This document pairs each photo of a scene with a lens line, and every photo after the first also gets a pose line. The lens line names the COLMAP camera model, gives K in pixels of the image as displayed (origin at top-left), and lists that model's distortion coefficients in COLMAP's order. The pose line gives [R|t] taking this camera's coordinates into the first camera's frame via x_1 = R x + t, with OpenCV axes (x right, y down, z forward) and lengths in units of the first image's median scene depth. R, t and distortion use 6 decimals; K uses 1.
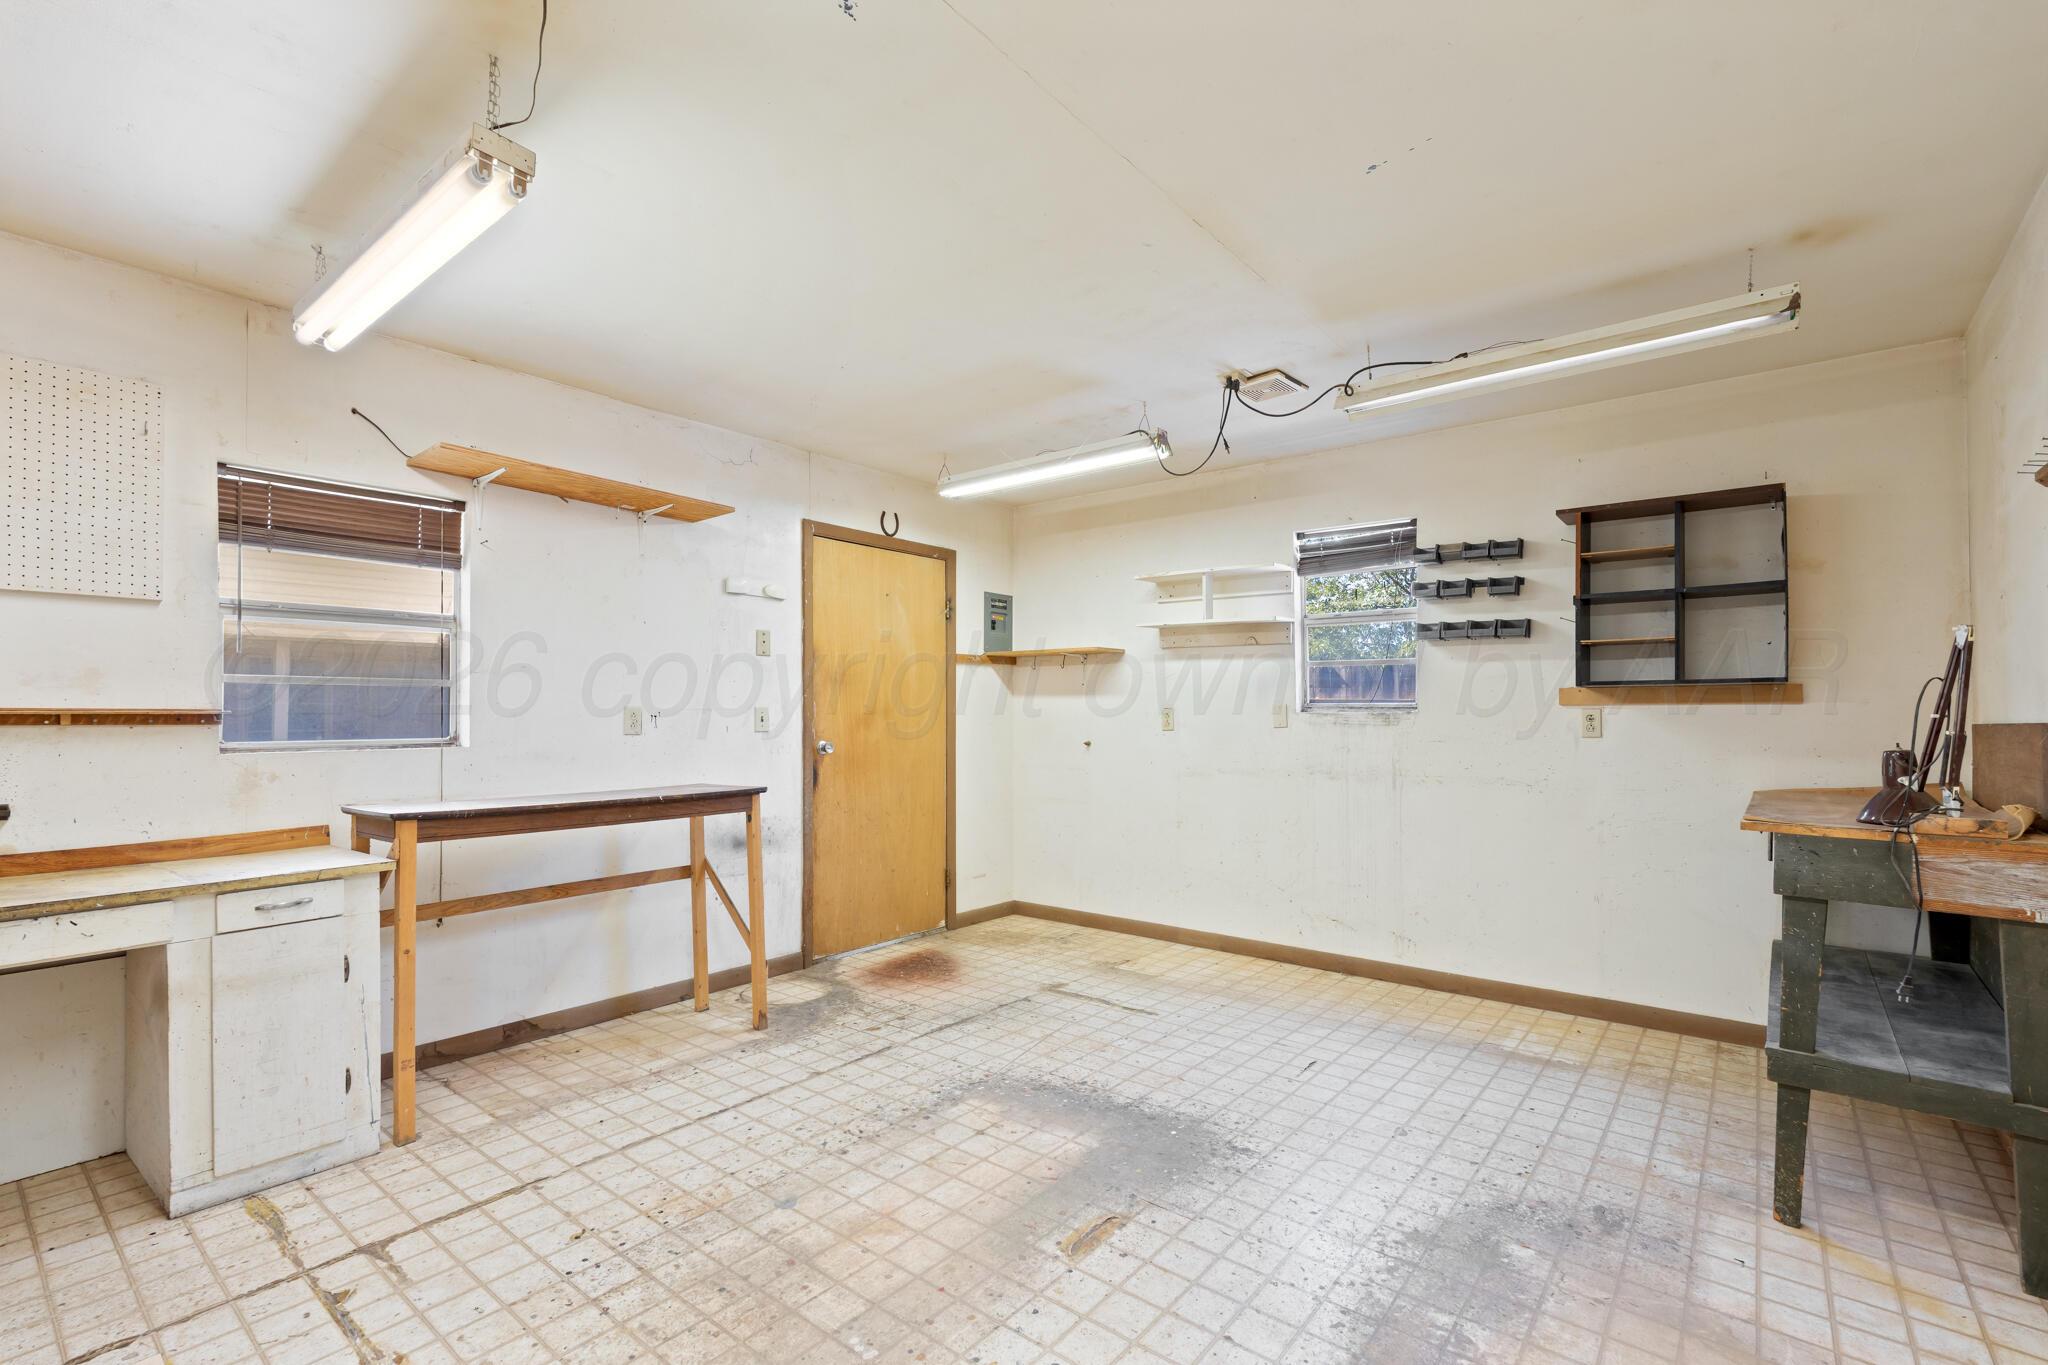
lens RADIAL K [[917.9, 0, 1024.2], [0, 917.9, 699.4], [0, 0, 1]] dist [0.000150, -0.000081]
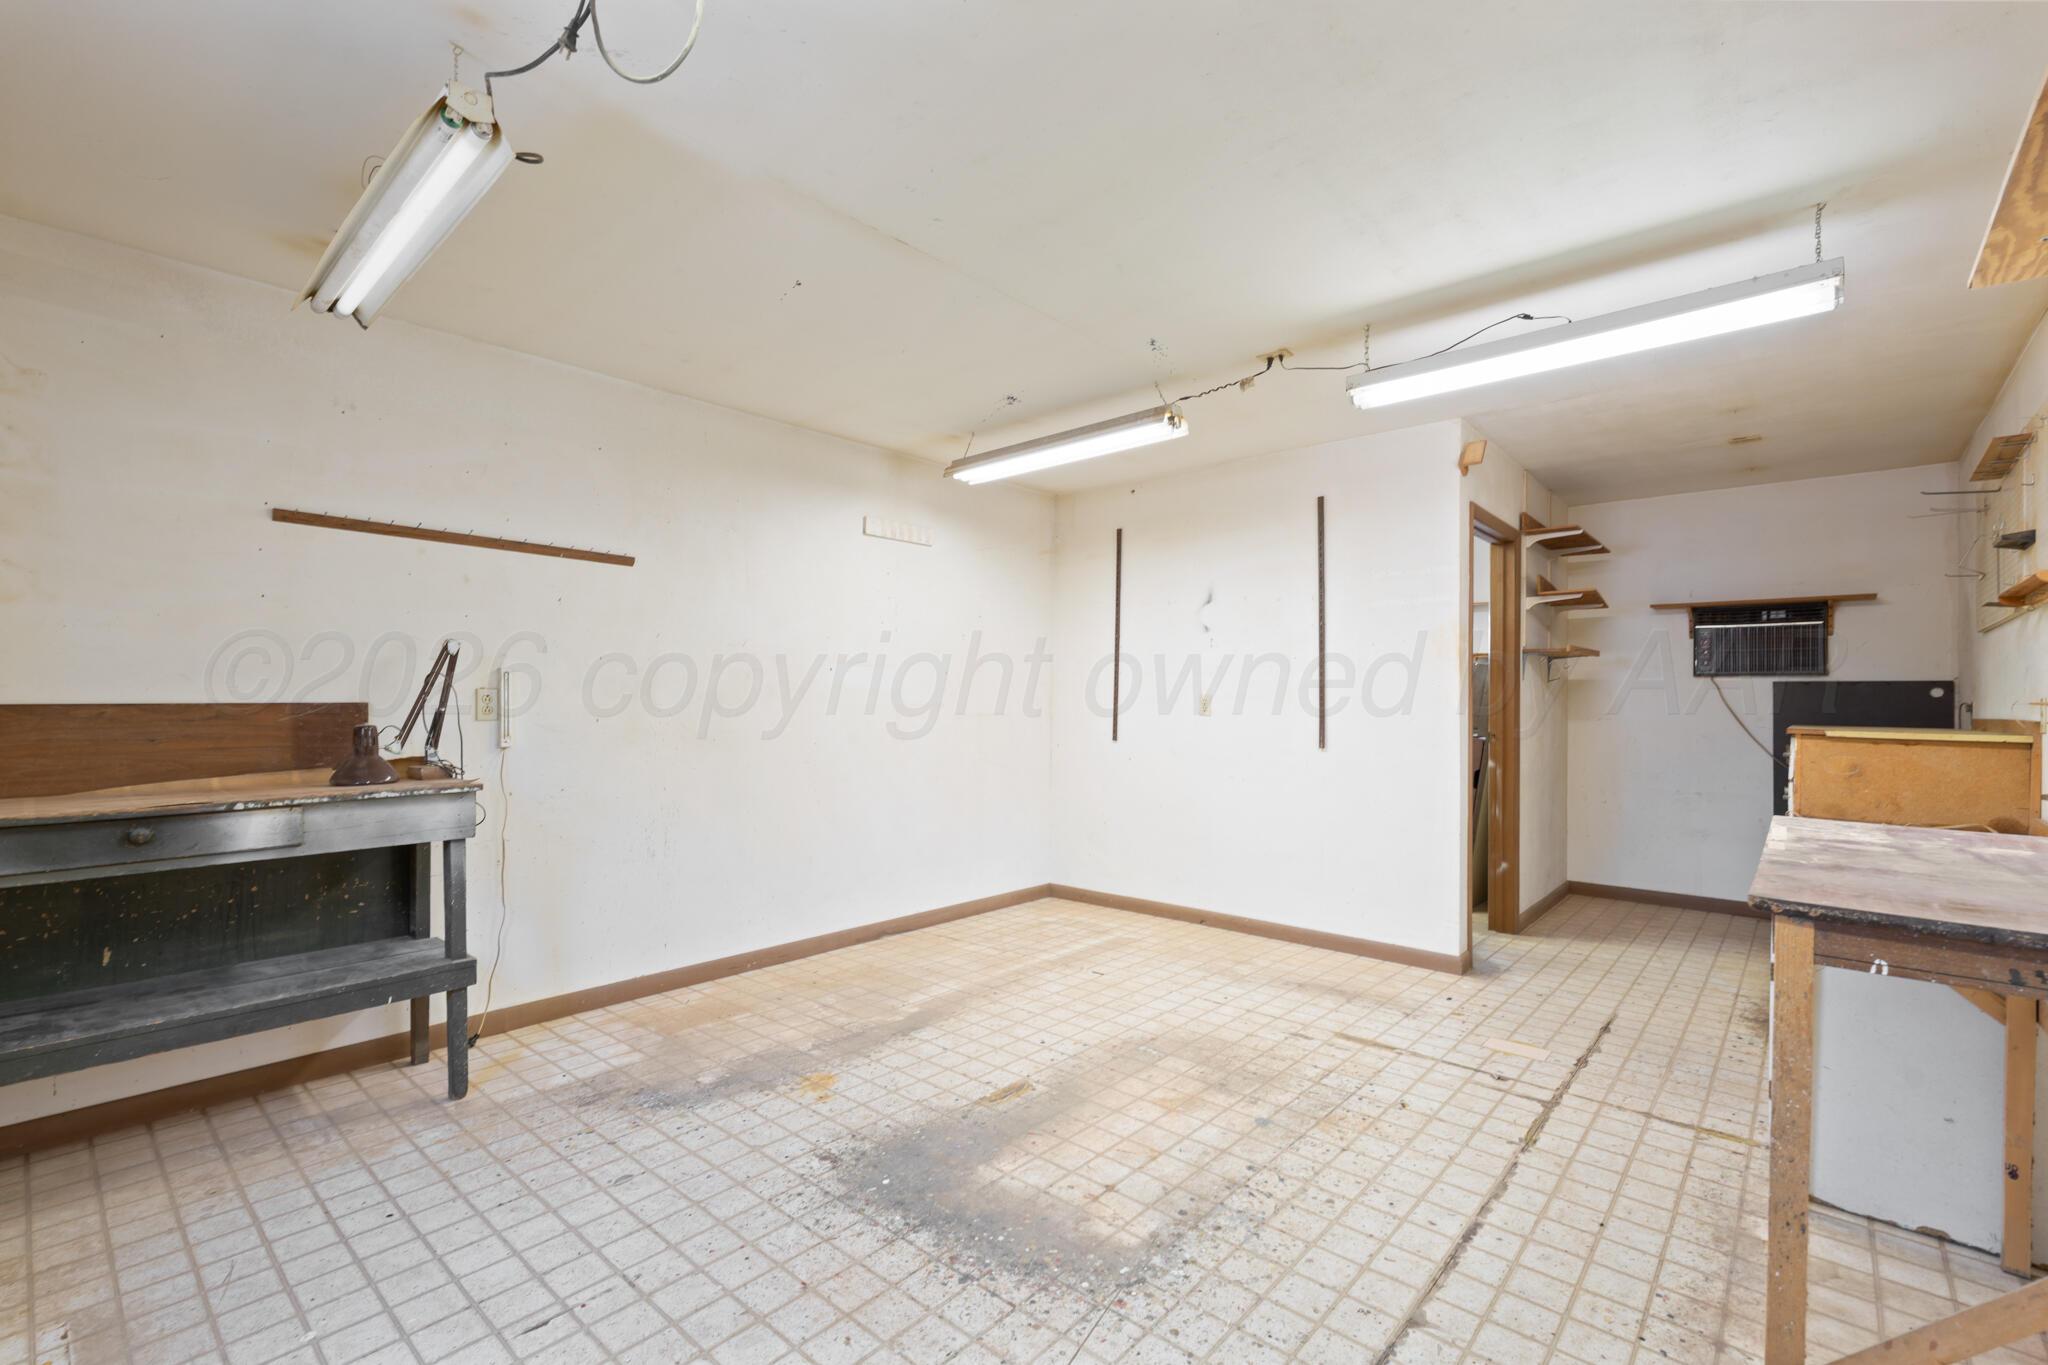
lens RADIAL K [[917.9, 0, 1023.5], [0, 917.9, 696.2], [0, 0, 1]] dist [0.000150, -0.000081]
pose [[-0.999177, -0.004626, 0.040297, 0.000497], [-0.005575, 0.999709, -0.023468, 0.038317], [-0.040177, -0.023674, -0.998912, 2.129593]]
